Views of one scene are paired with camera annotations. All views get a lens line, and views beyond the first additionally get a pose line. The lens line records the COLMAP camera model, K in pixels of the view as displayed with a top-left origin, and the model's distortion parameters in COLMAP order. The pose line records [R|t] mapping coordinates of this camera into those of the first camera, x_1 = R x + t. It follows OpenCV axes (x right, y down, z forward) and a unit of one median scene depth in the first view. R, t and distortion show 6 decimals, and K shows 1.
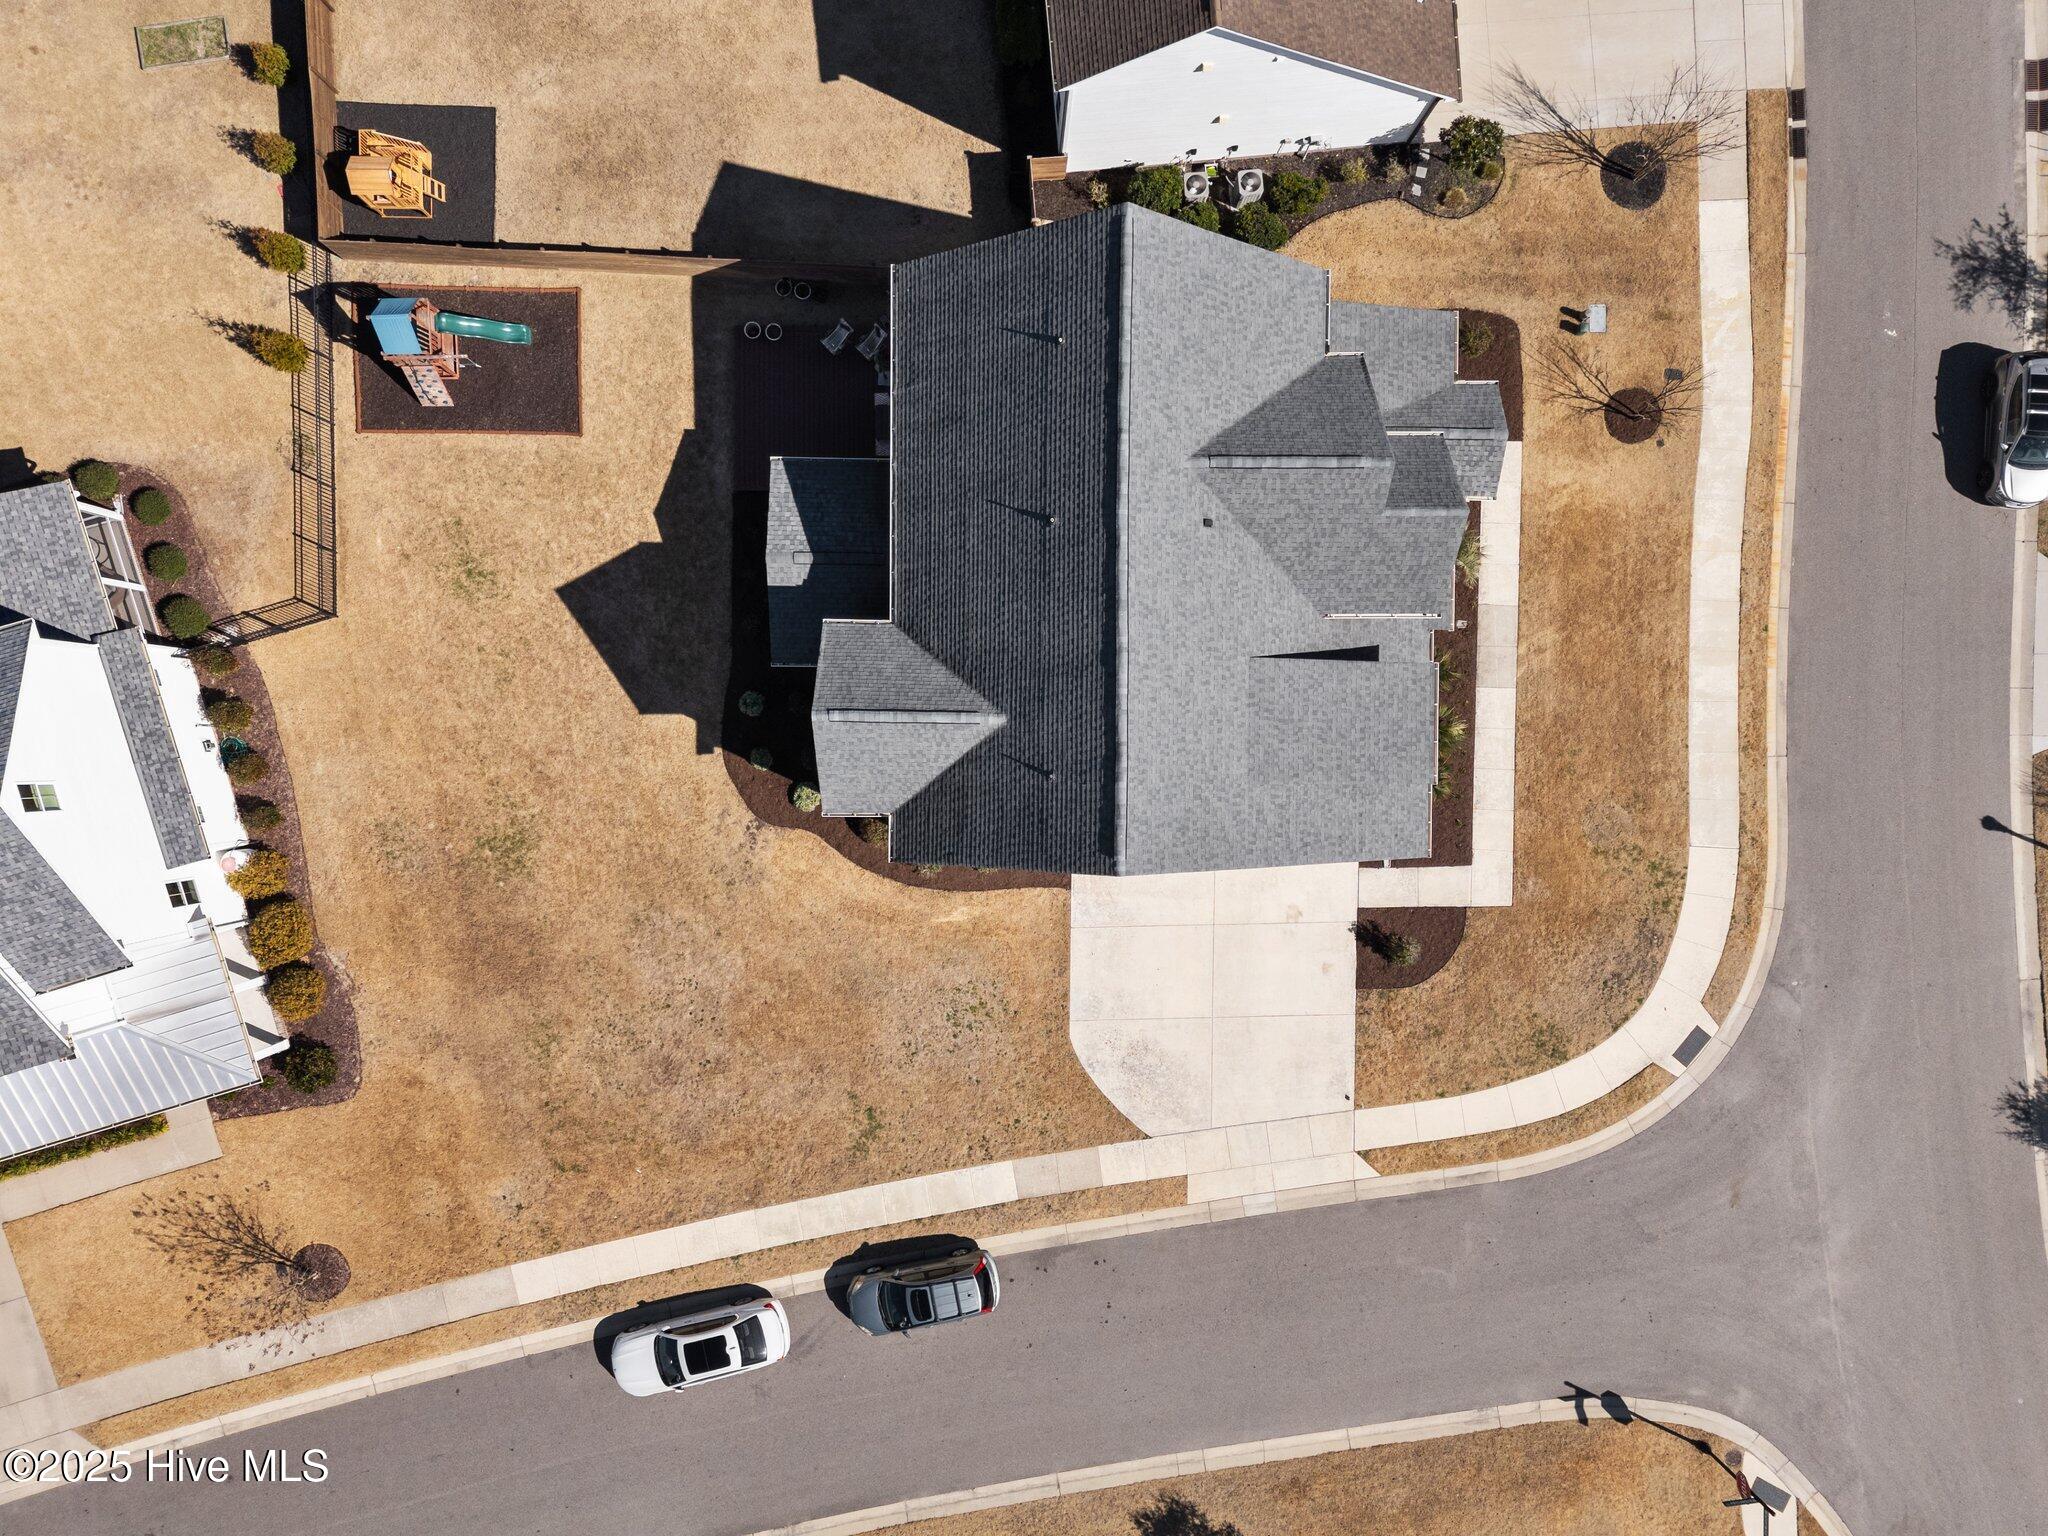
lens RADIAL K [[1497.8, 0, 1024.5], [0, 1497.8, 760.0], [0, 0, 1]] dist [0.090299, -0.082492]
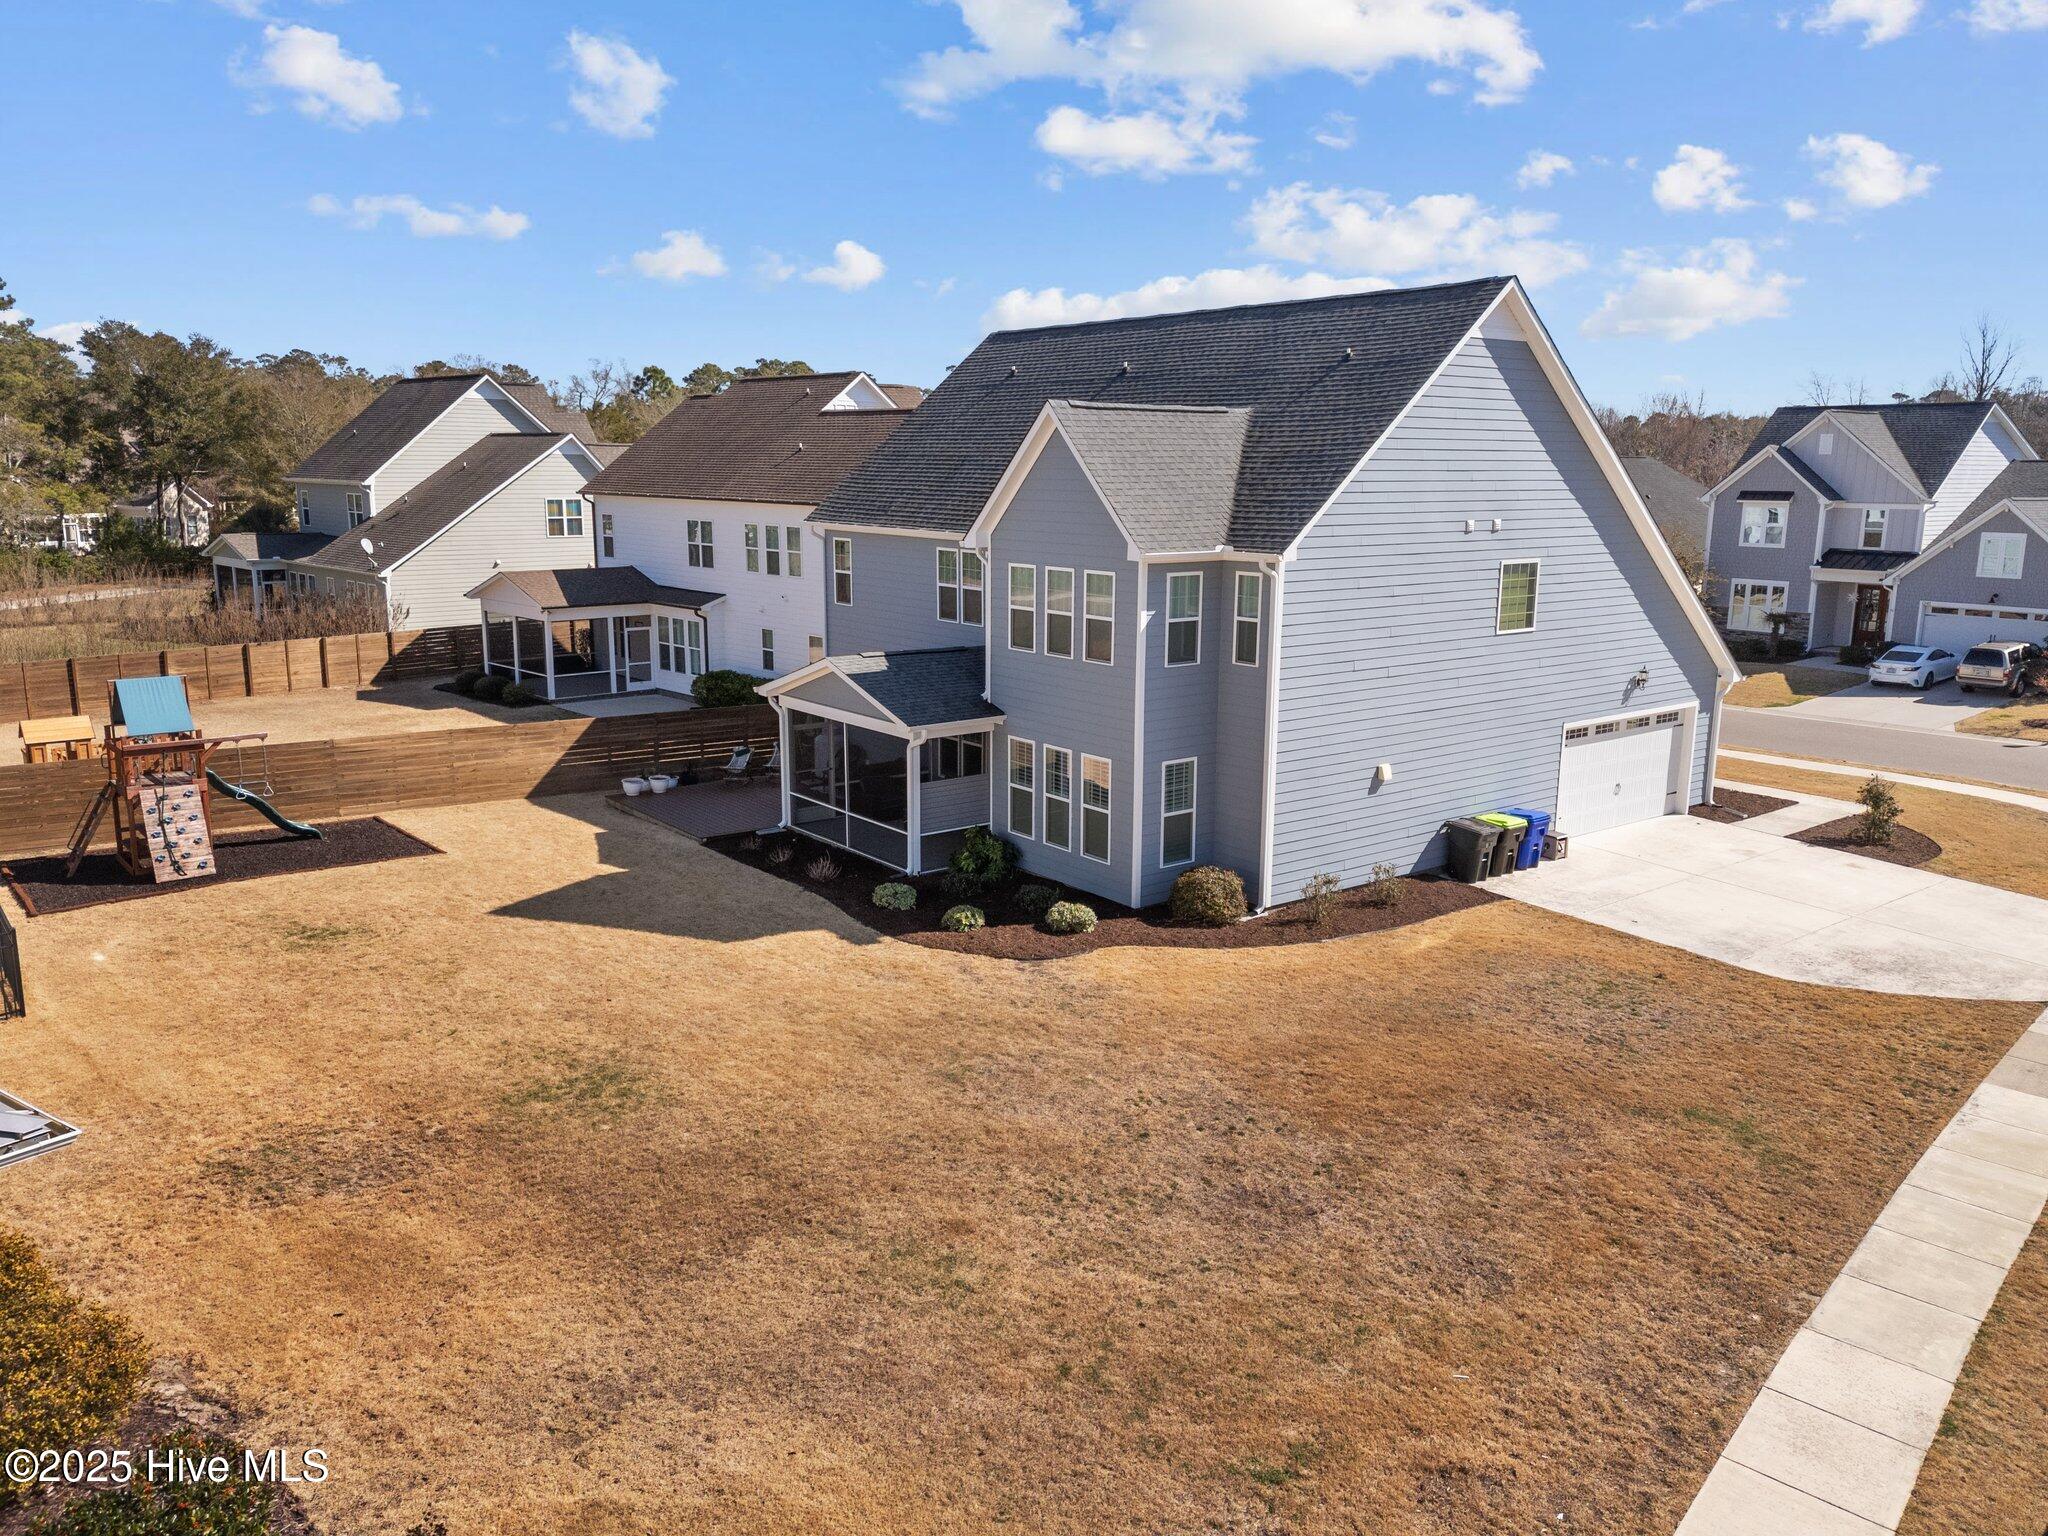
lens RADIAL K [[1497.8, 0, 1024.5], [0, 1497.8, 760.0], [0, 0, 1]] dist [0.090299, -0.082492]
pose [[0.788742, -0.135981, 0.599495, -0.469106], [0.614582, 0.153524, -0.773769, 0.419292], [0.013181, 0.978744, 0.204663, 0.816511]]
